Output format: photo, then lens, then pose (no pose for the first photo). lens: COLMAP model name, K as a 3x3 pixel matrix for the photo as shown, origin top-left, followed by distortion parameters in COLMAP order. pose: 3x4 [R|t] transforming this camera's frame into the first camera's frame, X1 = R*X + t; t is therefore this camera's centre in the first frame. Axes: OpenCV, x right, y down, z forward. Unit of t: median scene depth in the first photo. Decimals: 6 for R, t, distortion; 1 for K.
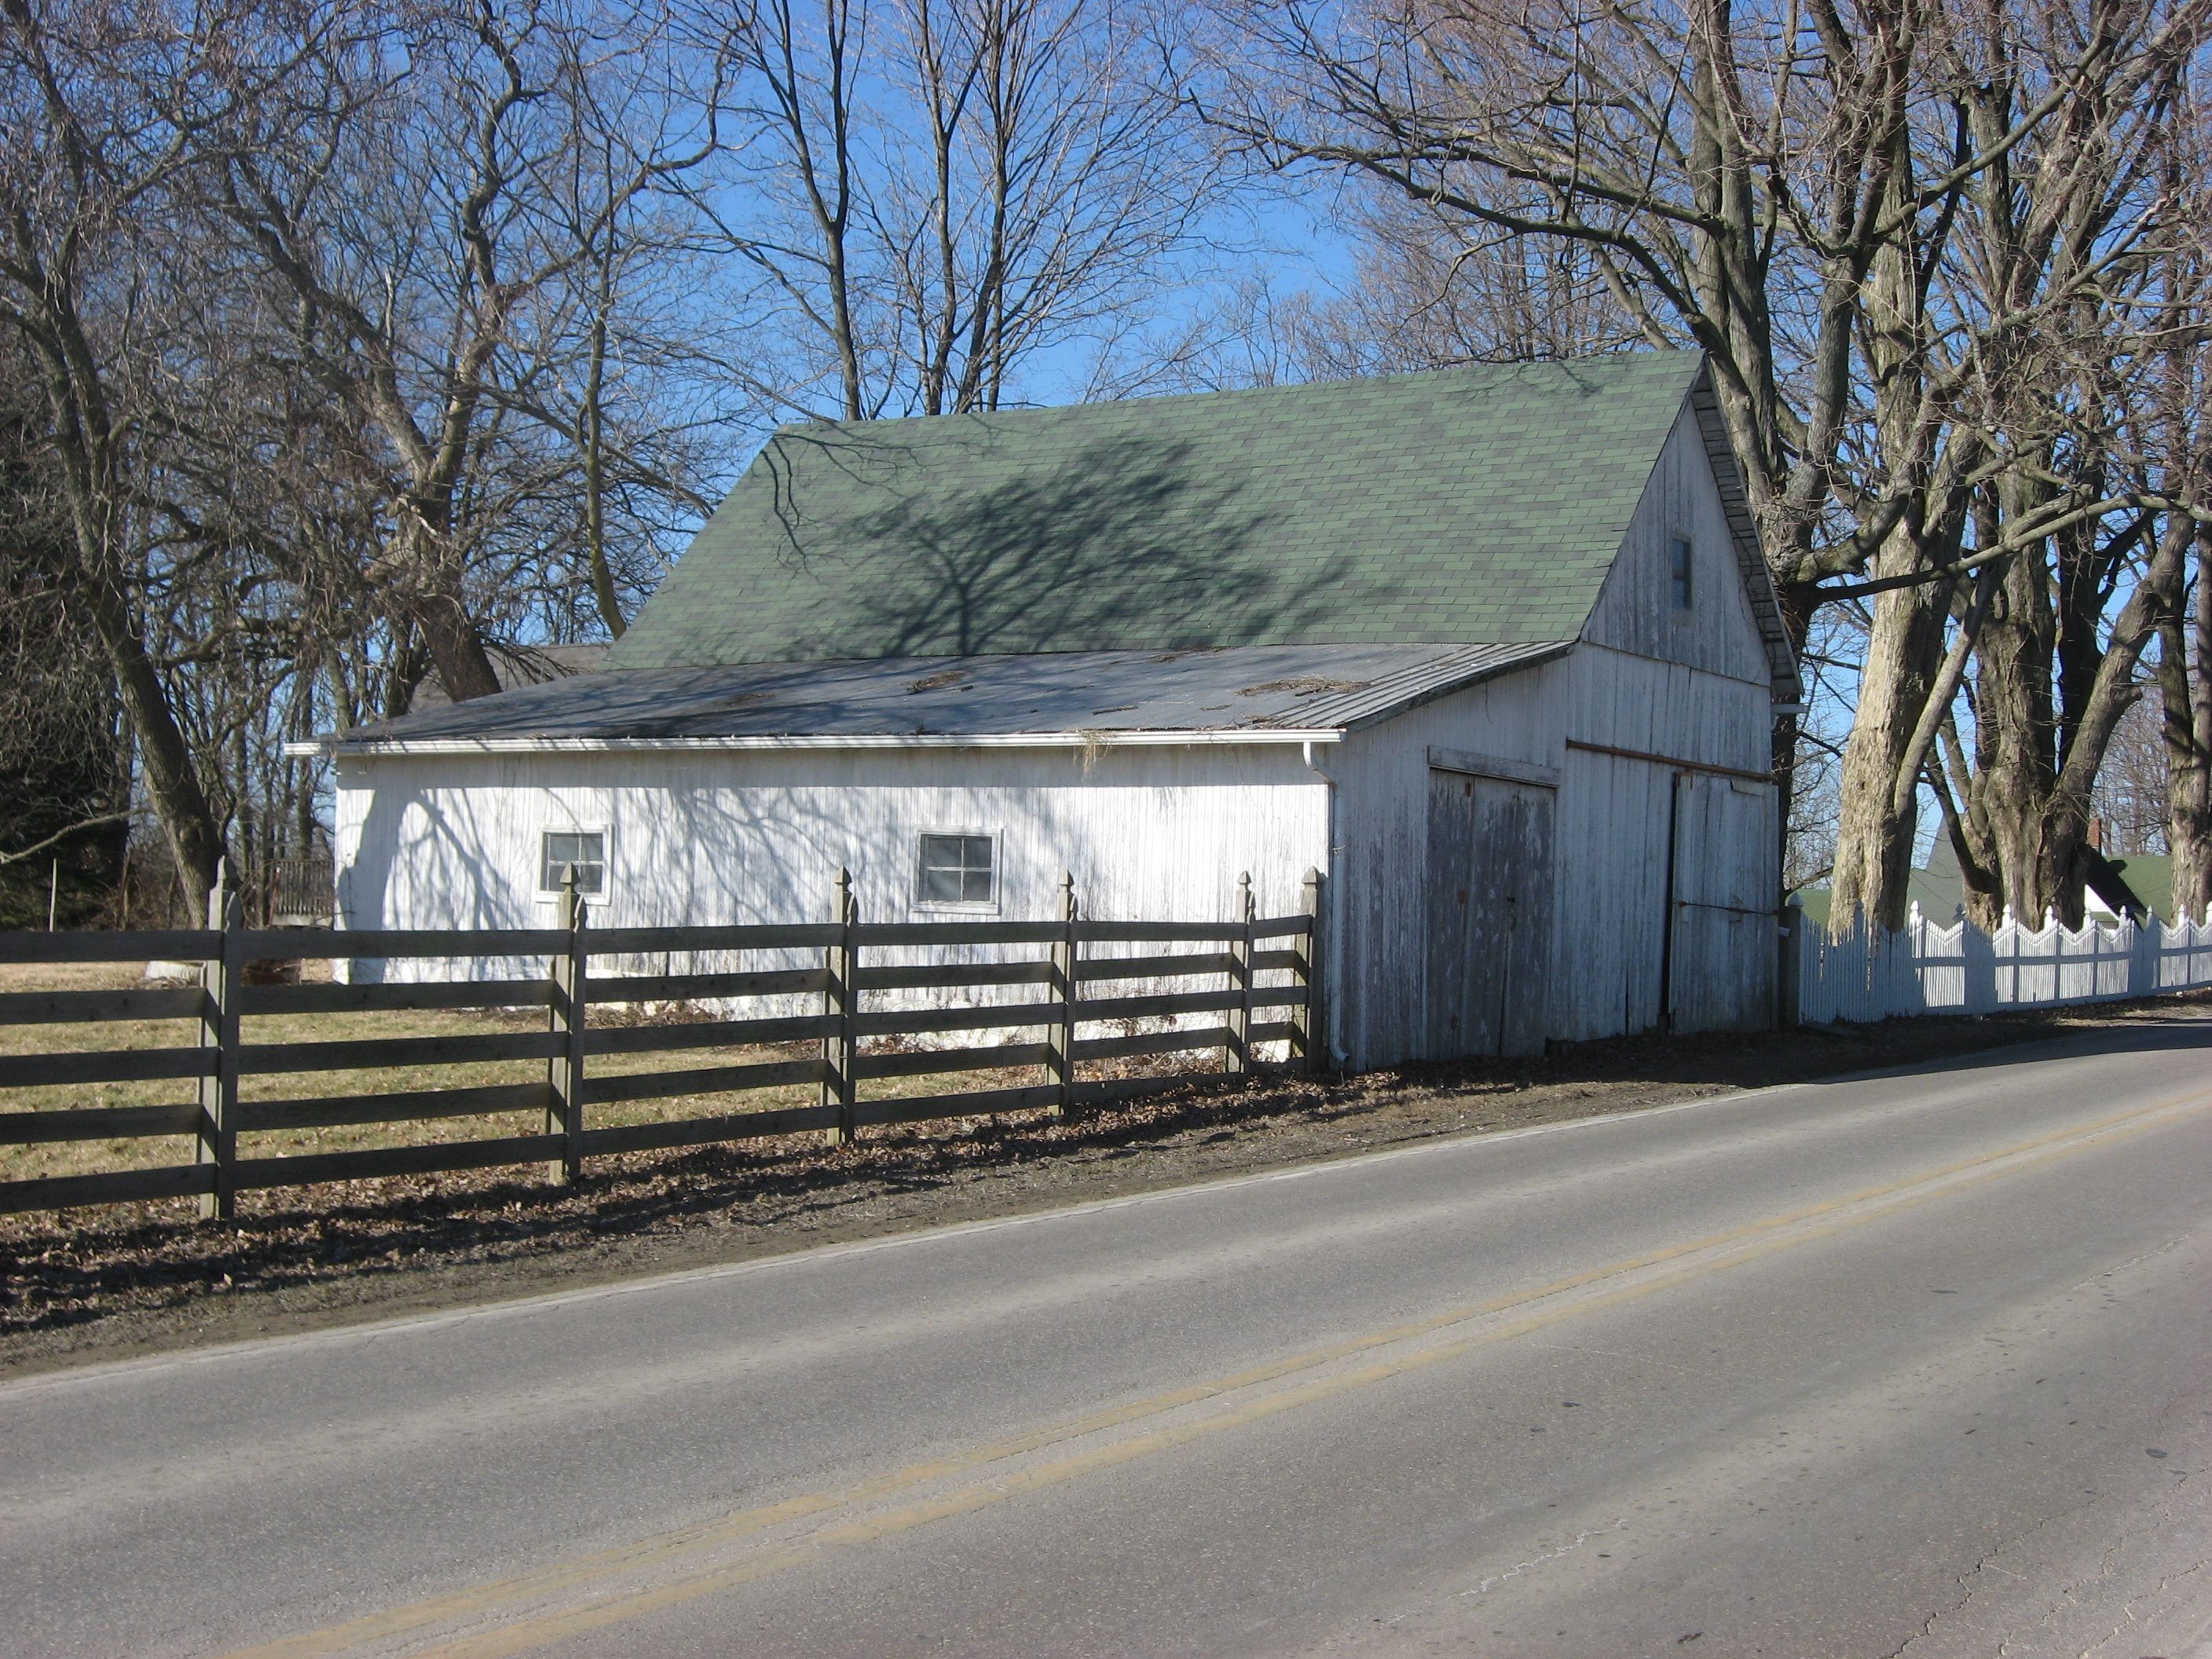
lens RADIAL K [[3078.8, 0, 1106.0], [0, 3078.8, 829.5], [0, 0, 1]] dist [-0.098347, -0.011968]
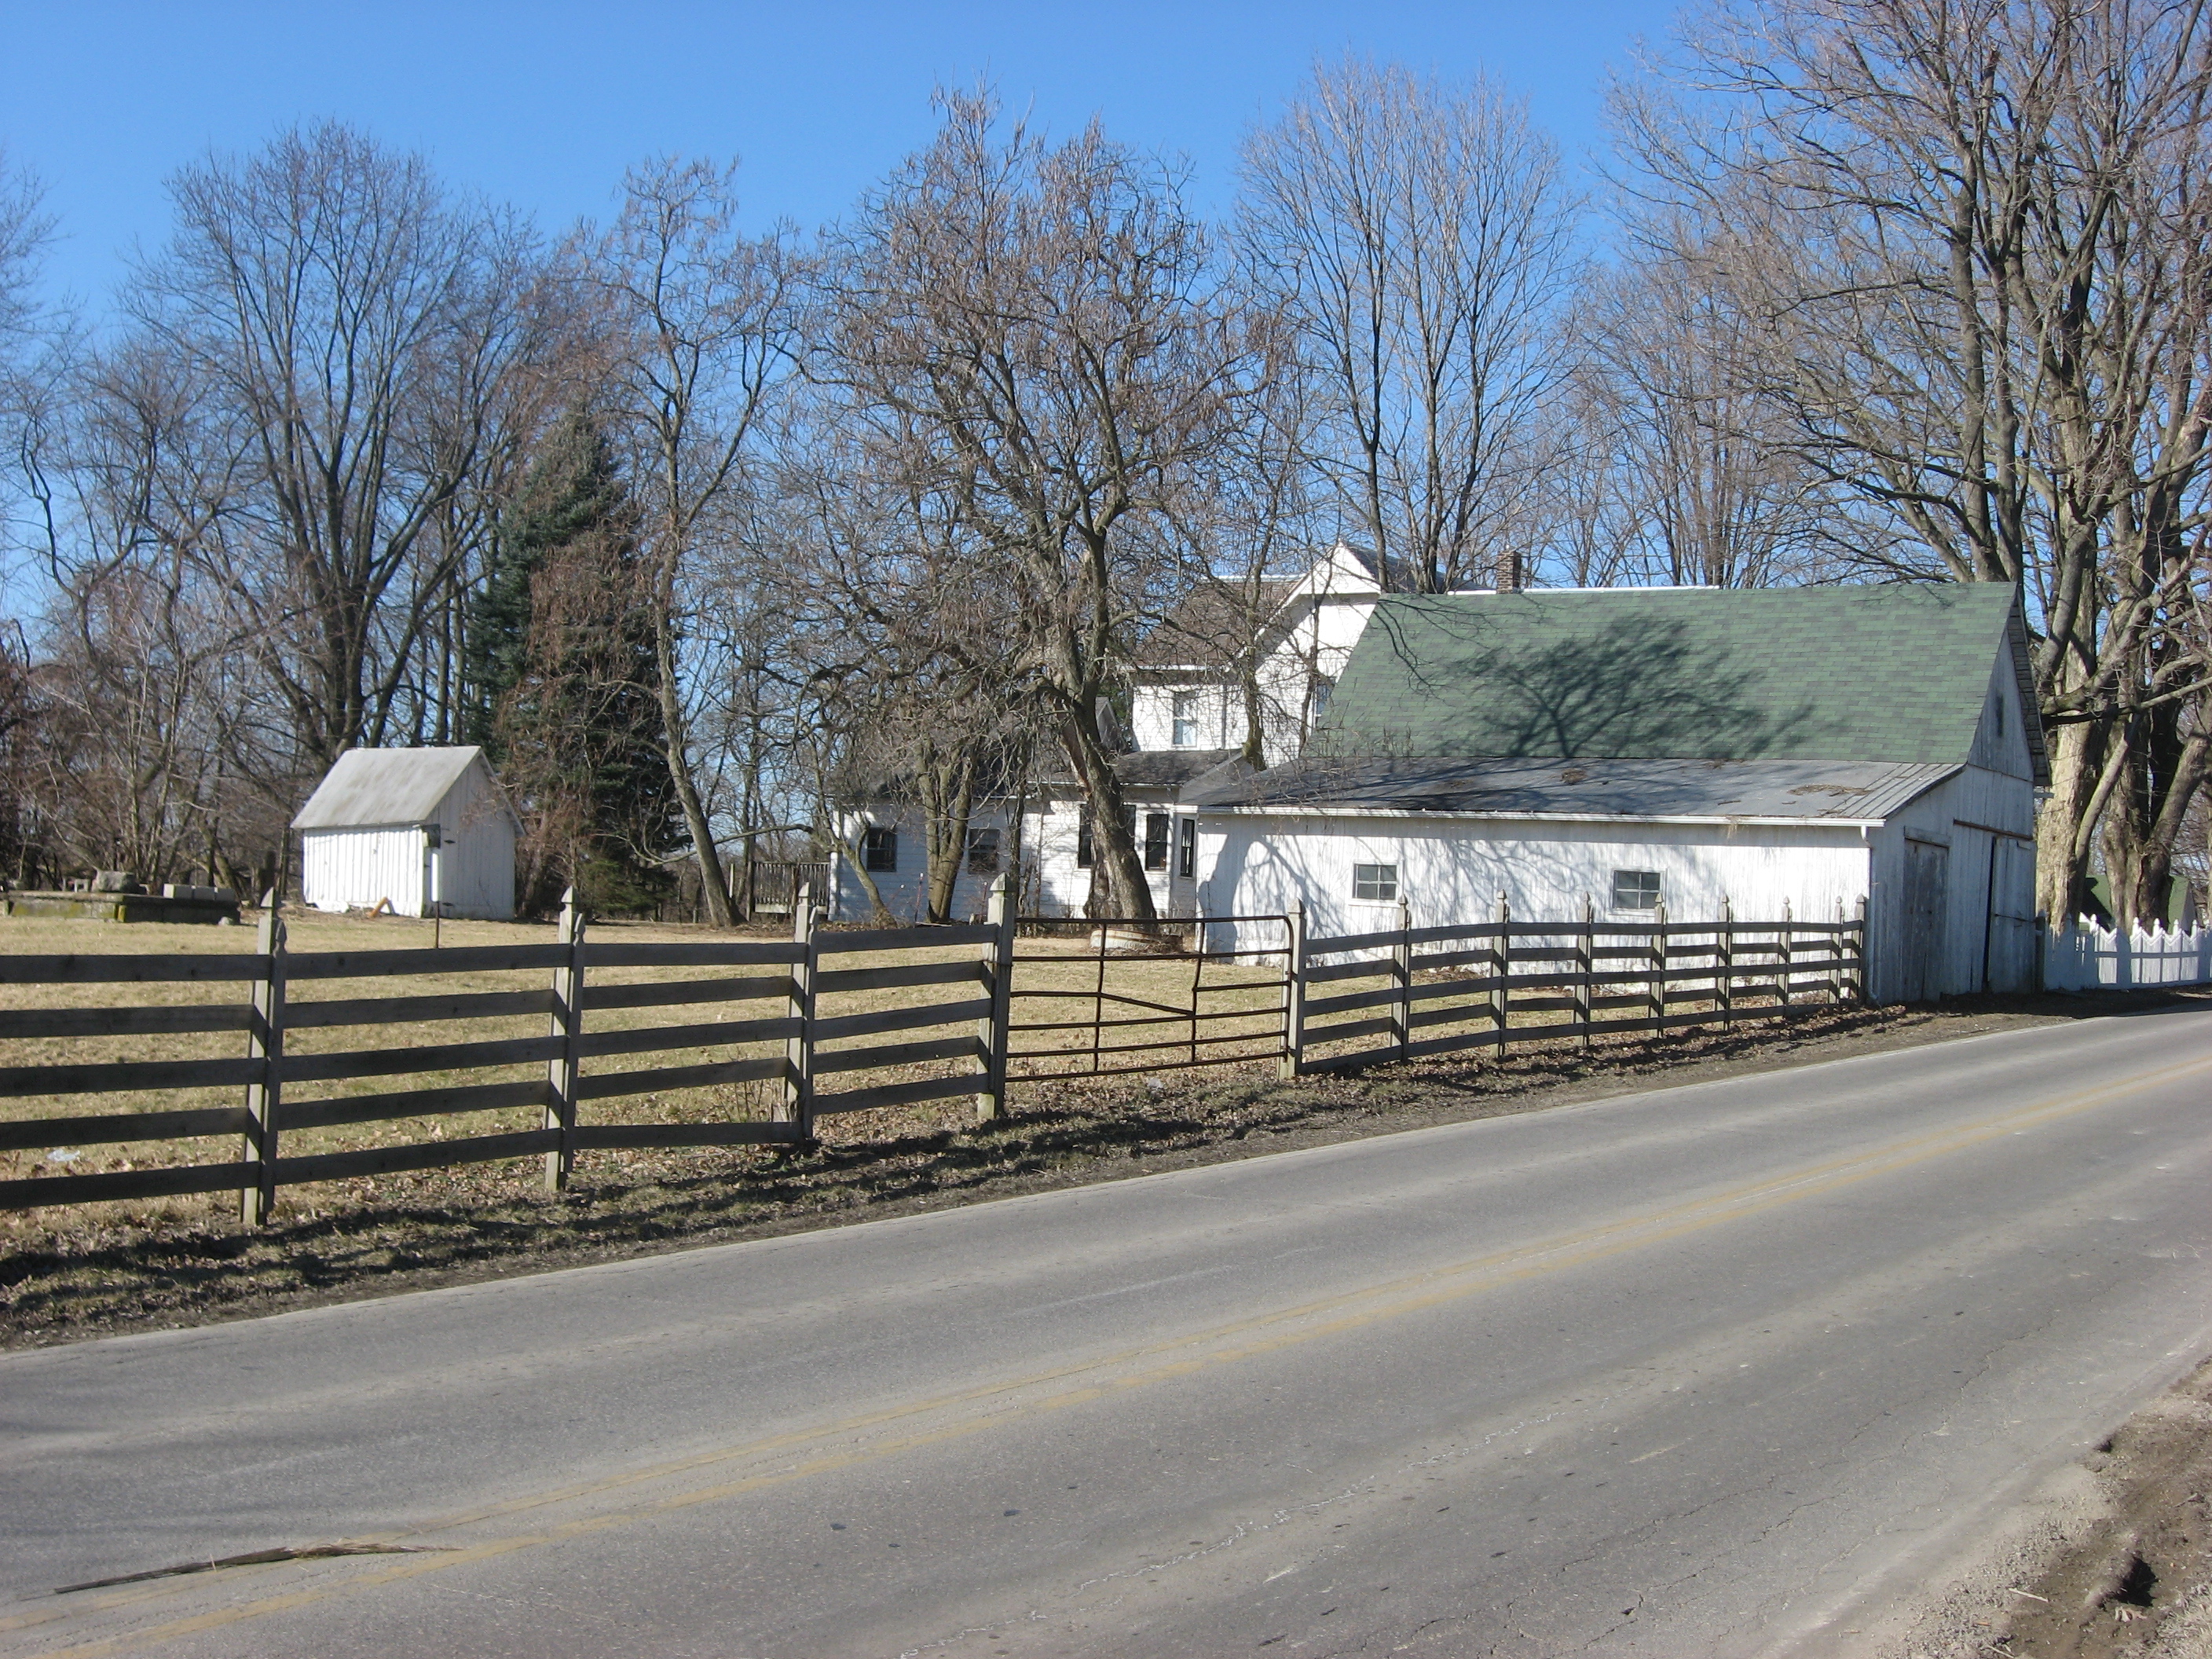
lens RADIAL K [[3066.0, 0, 1106.0], [0, 3066.0, 829.5], [0, 0, 1]] dist [-0.135336, 0.022961]
pose [[0.999289, 0.018699, 0.032741, -0.363291], [-0.018794, 0.999820, 0.002602, -0.018278], [-0.032686, -0.003216, 0.999460, -0.651462]]
